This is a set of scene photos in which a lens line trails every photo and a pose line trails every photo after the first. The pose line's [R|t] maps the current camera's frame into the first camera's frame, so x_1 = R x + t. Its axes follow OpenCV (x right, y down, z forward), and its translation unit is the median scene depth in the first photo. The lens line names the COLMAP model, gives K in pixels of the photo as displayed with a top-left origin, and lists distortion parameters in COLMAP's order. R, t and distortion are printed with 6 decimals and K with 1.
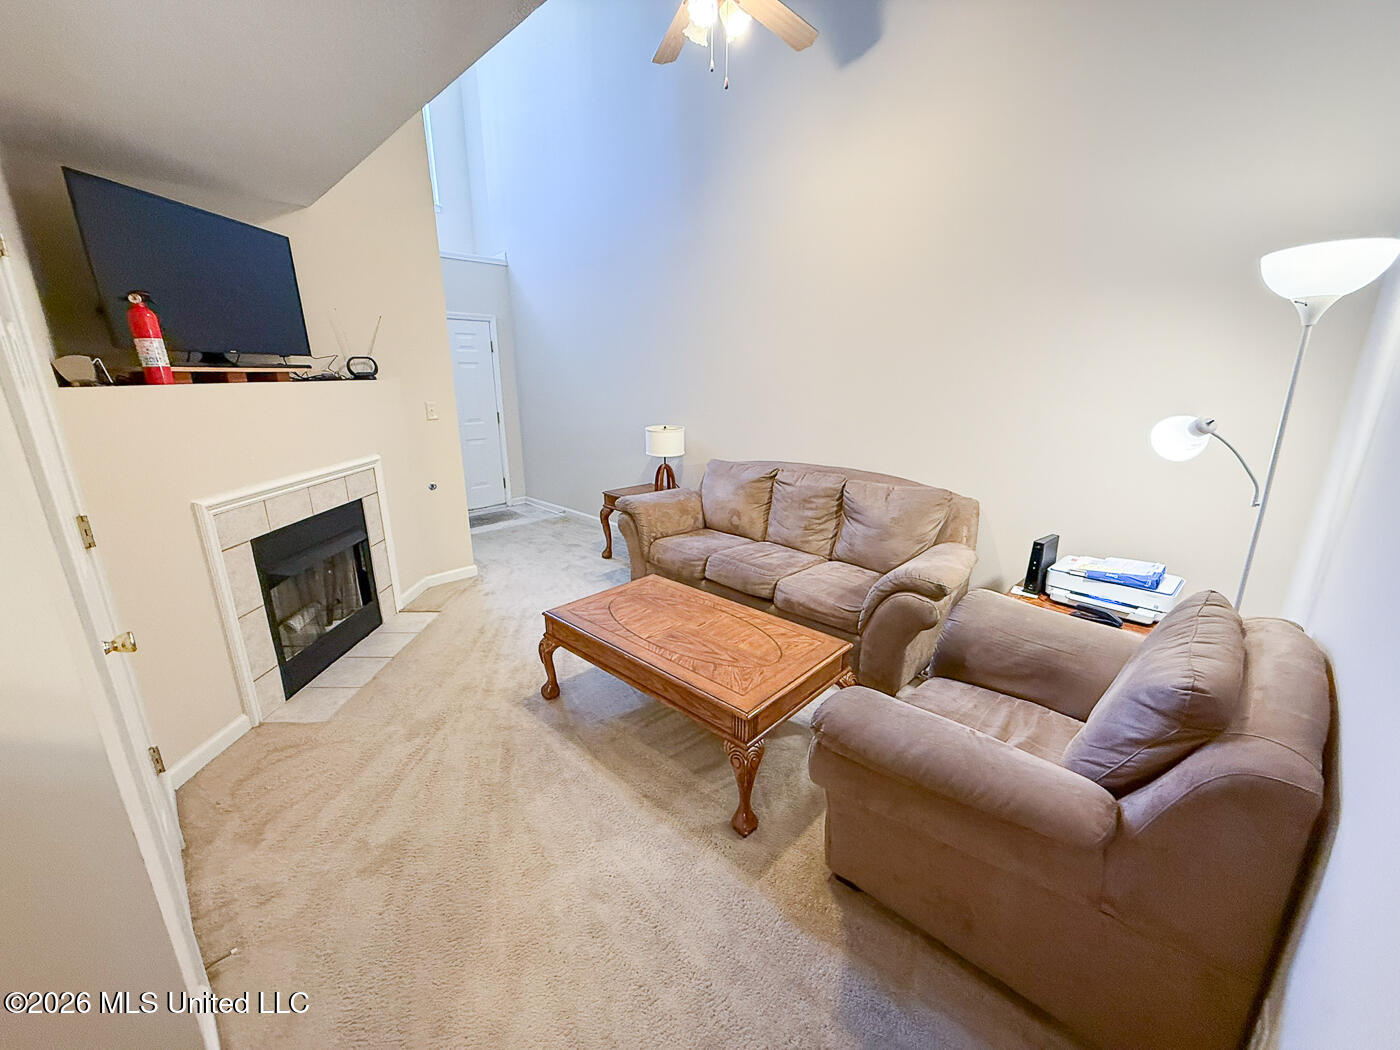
lens RADIAL K [[557.6, 0, 700.0], [0, 557.6, 525.0], [0, 0, 1]] dist [0.000522, -0.000344]
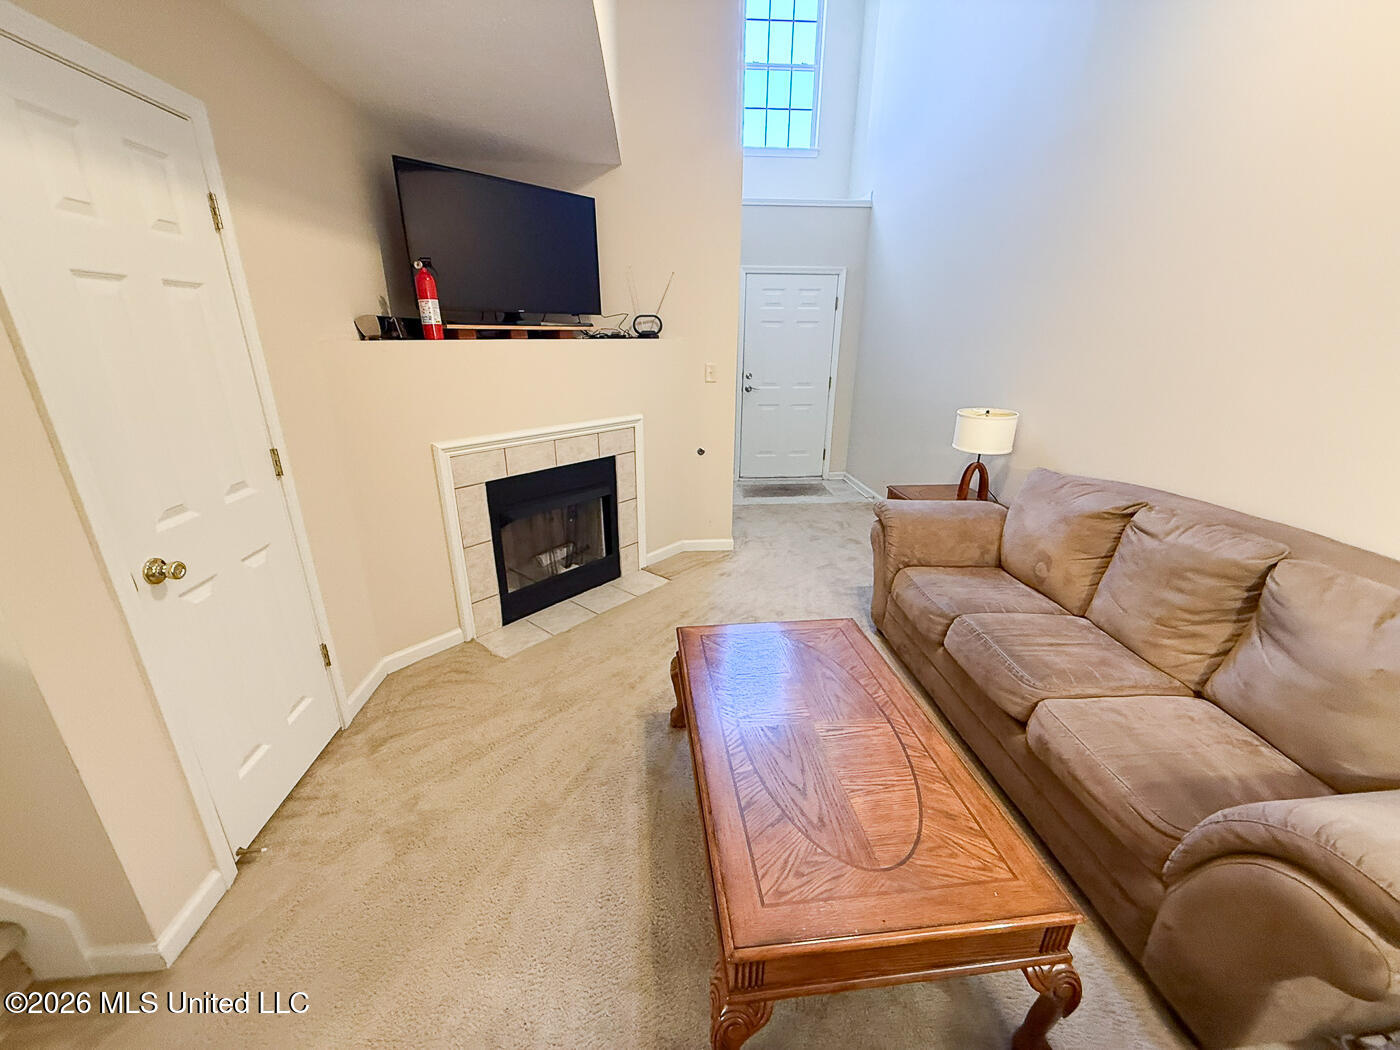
lens RADIAL K [[557.6, 0, 700.0], [0, 557.6, 525.0], [0, 0, 1]] dist [0.000522, -0.000344]
pose [[0.757751, 0.217598, -0.615195, 0.168116], [-0.177748, 0.975943, 0.126259, -0.078034], [0.627869, 0.013677, 0.778199, 0.289665]]
